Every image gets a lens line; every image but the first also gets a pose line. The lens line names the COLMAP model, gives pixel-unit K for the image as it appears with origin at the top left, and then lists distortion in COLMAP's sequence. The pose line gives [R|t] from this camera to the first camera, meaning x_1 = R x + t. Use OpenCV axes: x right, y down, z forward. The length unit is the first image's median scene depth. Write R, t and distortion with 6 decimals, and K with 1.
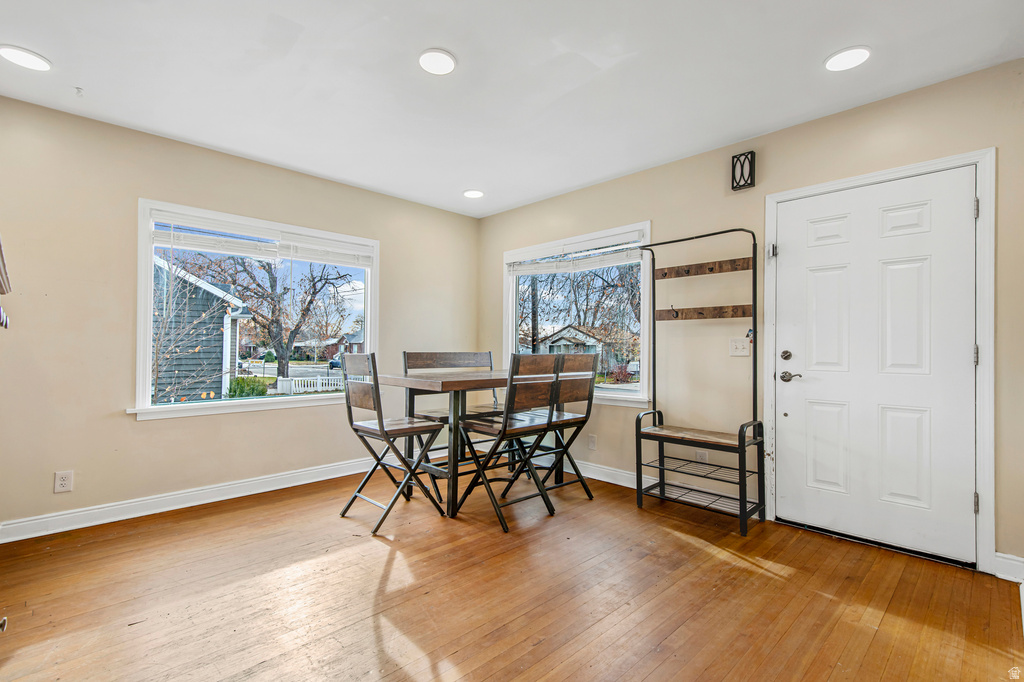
lens RADIAL K [[463.7, 0, 512.2], [0, 463.7, 342.4], [0, 0, 1]] dist [0.017886, -0.003228]
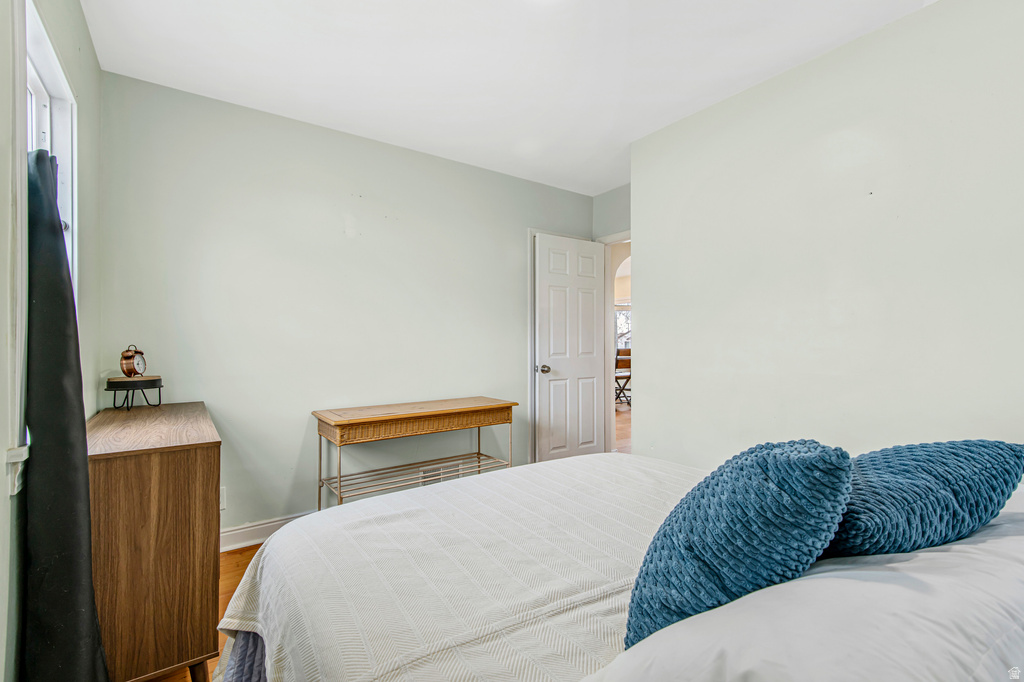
lens RADIAL K [[463.7, 0, 512.2], [0, 463.7, 342.4], [0, 0, 1]] dist [0.017886, -0.003228]
pose [[0.130700, 0.002017, 0.991420, -0.965440], [-0.006086, 0.999981, -0.001233, 0.010395], [-0.991403, -0.005872, 0.130709, 1.021679]]
